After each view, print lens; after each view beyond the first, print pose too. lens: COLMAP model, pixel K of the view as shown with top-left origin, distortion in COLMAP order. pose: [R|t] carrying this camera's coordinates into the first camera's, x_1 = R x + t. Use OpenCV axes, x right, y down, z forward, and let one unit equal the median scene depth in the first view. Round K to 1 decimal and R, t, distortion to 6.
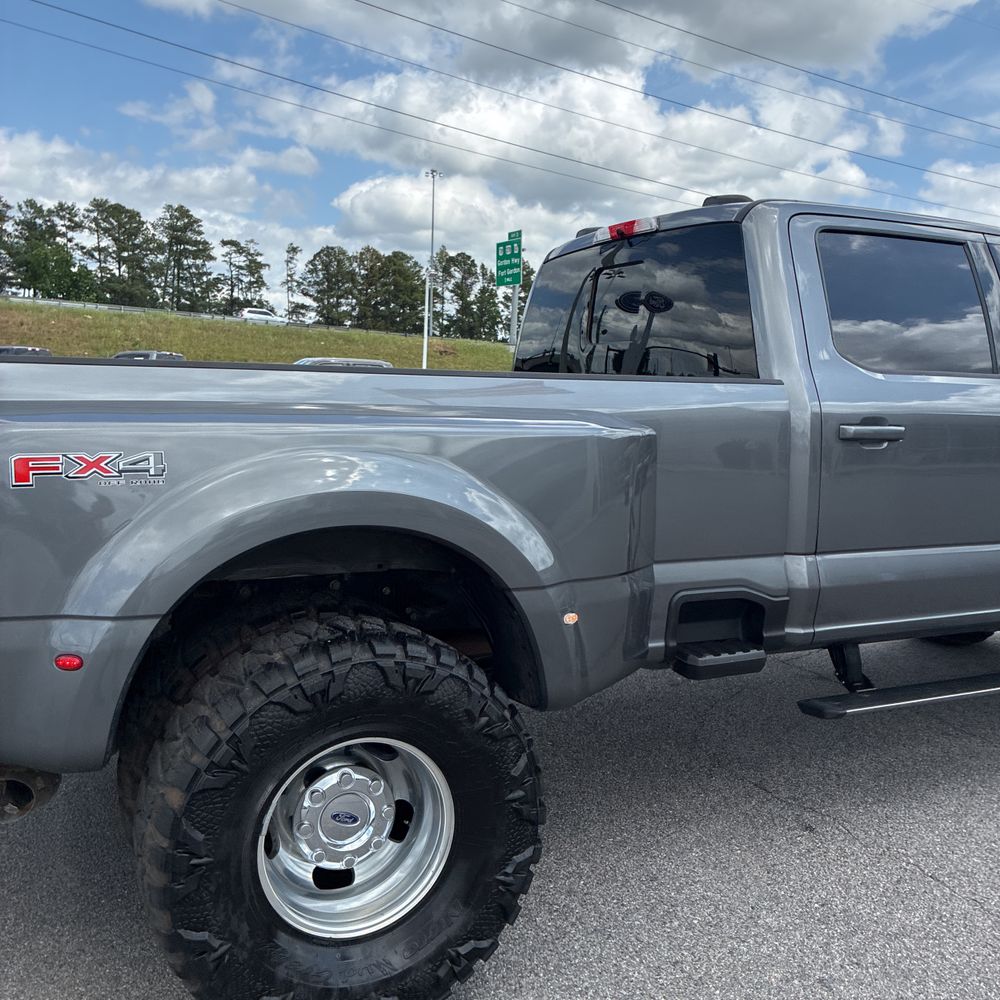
lens RADIAL K [[1030.7, 0, 523.7], [0, 1030.7, 513.6], [0, 0, 1]] dist [0.016778, 0.027132]
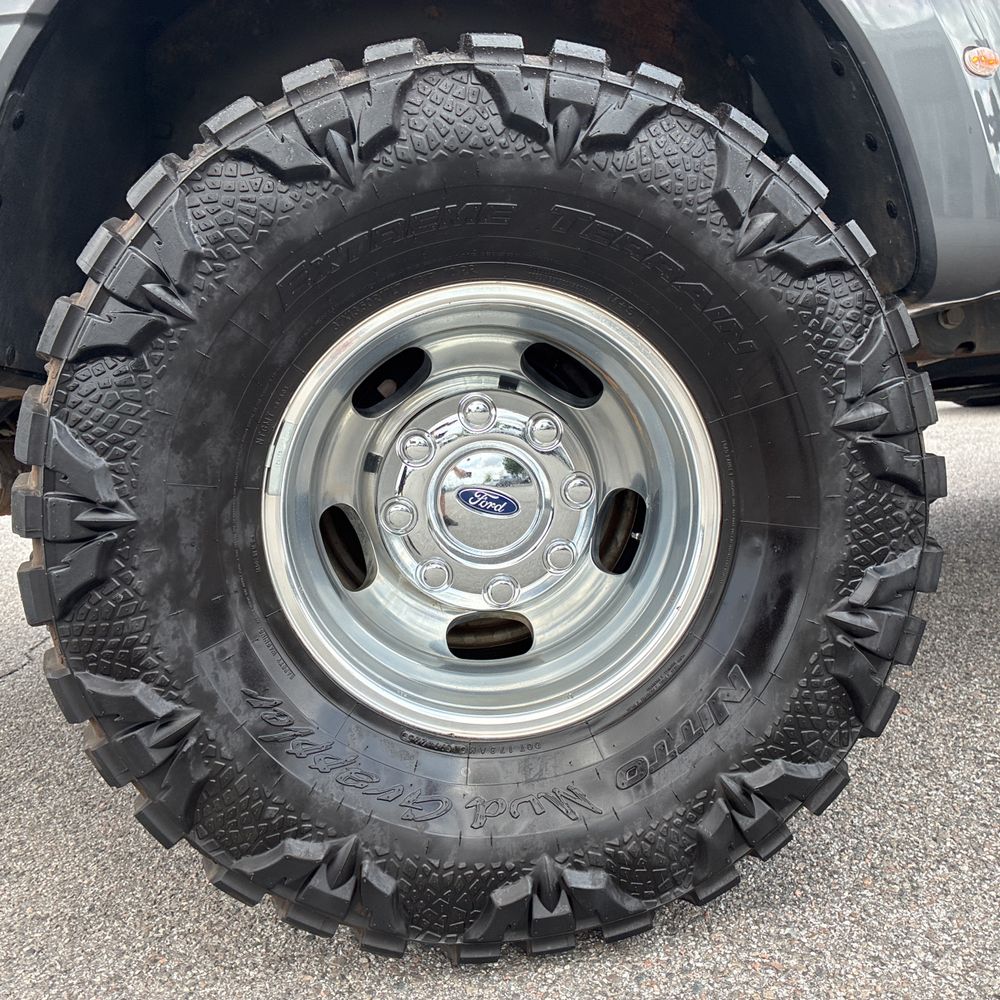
lens RADIAL K [[1030.7, 0, 523.7], [0, 1030.7, 513.6], [0, 0, 1]] dist [0.016778, 0.027132]
pose [[0.931095, -0.067651, -0.358449, 0.011939], [0.075390, 0.997125, 0.007643, 0.307738], [0.356901, -0.034140, 0.933518, 0.583256]]
